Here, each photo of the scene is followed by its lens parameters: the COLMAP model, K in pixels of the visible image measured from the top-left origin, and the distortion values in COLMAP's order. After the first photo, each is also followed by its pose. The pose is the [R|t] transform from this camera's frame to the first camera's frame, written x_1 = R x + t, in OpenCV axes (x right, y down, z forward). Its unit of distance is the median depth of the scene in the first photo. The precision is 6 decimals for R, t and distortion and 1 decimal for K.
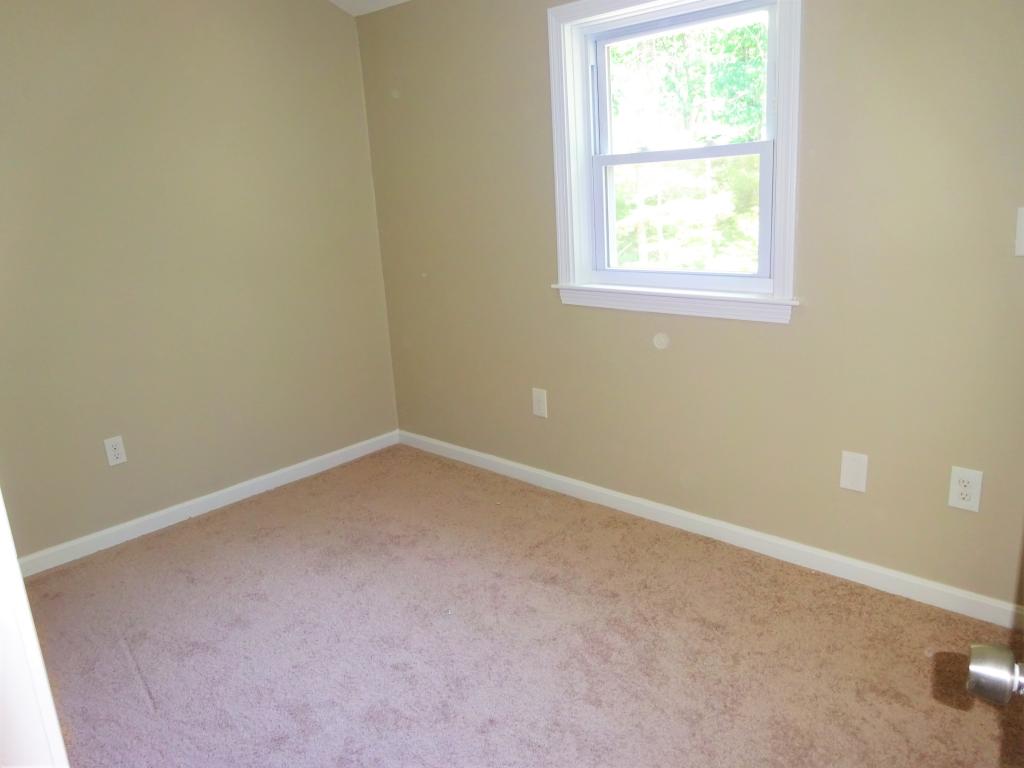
lens RADIAL K [[759.6, 0, 512.2], [0, 759.6, 385.5], [0, 0, 1]] dist [0.013786, -0.004220]
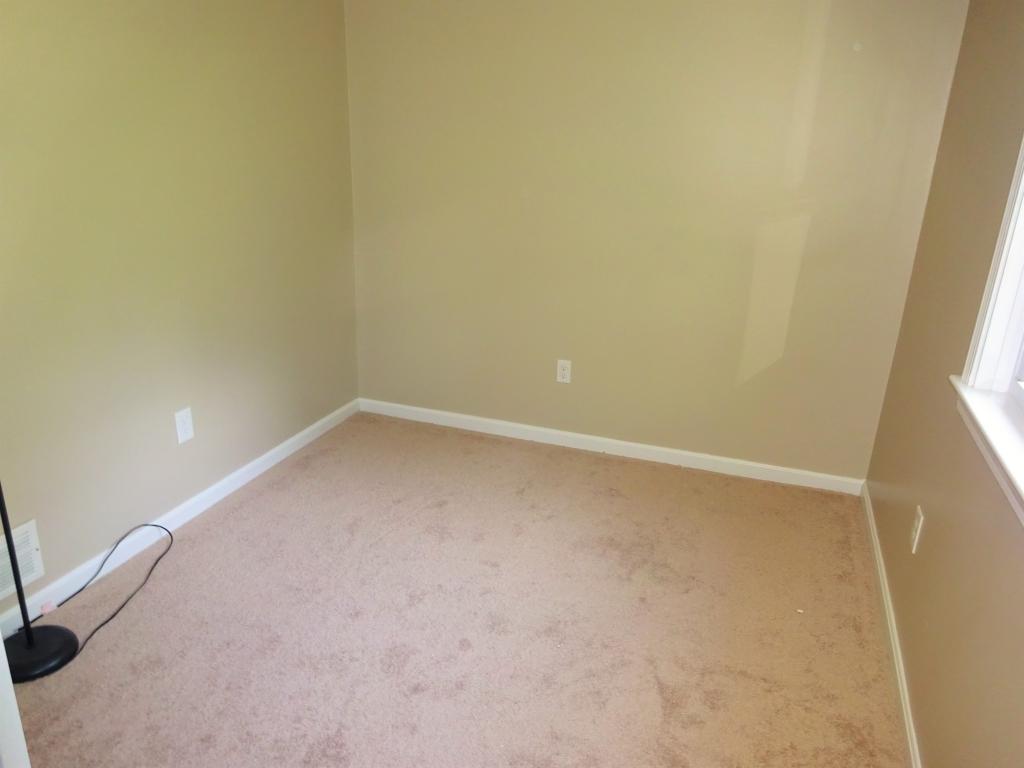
lens RADIAL K [[759.6, 0, 513.0], [0, 759.6, 384.3], [0, 0, 1]] dist [0.013786, -0.004220]
pose [[0.410552, 0.360308, -0.837631, 0.446649], [-0.295919, 0.921547, 0.251364, -0.170038], [0.862484, 0.144672, 0.484965, 0.359984]]
